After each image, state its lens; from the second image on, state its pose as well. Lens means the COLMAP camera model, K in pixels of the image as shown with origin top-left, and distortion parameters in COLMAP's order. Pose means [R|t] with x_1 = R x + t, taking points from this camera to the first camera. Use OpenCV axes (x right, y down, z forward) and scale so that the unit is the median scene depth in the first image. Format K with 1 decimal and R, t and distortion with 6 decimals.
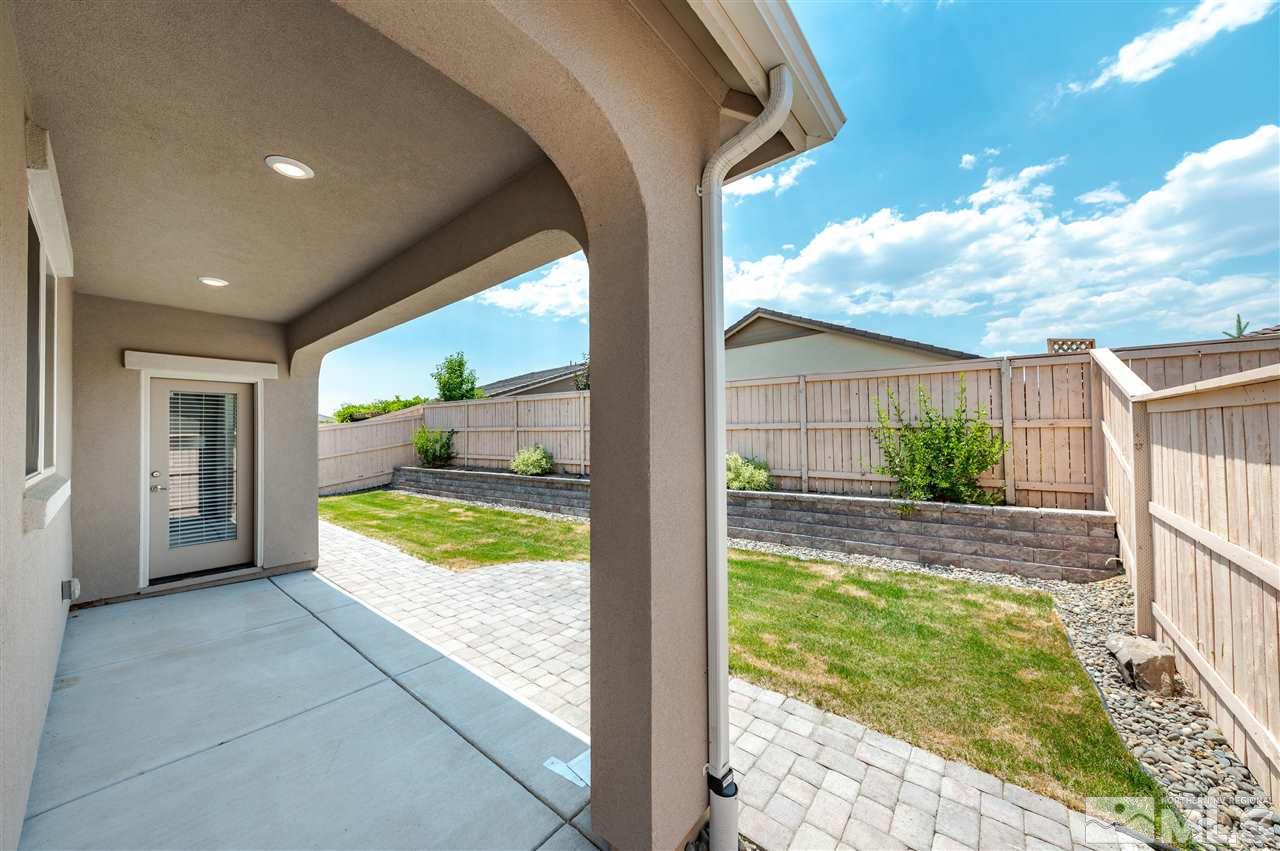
lens RADIAL K [[443.3, 0, 645.5], [0, 443.3, 428.9], [0, 0, 1]] dist [-0.000374, -0.000275]
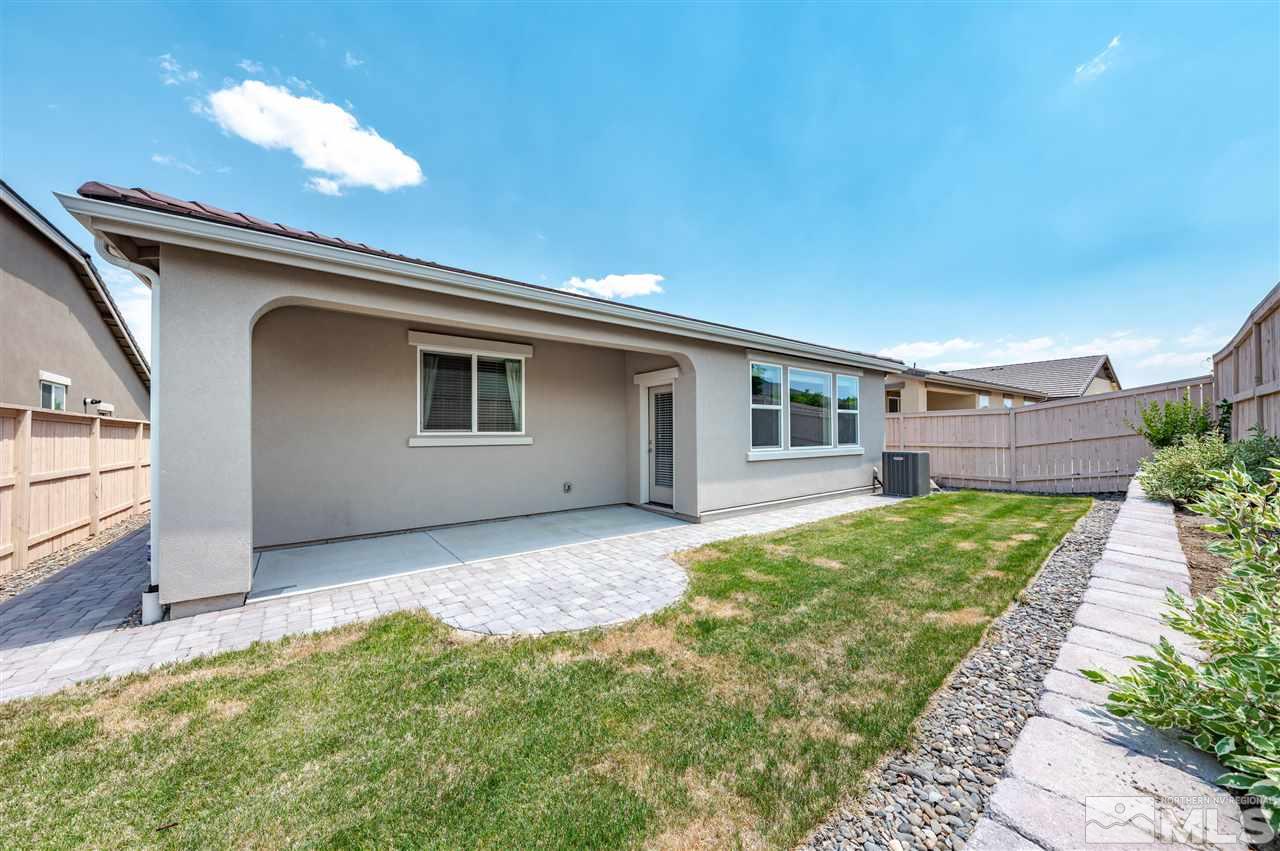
lens RADIAL K [[443.3, 0, 645.5], [0, 443.3, 428.9], [0, 0, 1]] dist [-0.000374, -0.000275]
pose [[-0.231524, 0.001879, -0.972827, 0.596299], [0.026654, 0.999635, -0.004413, 0.055760], [0.972464, -0.026951, -0.231490, 1.352664]]
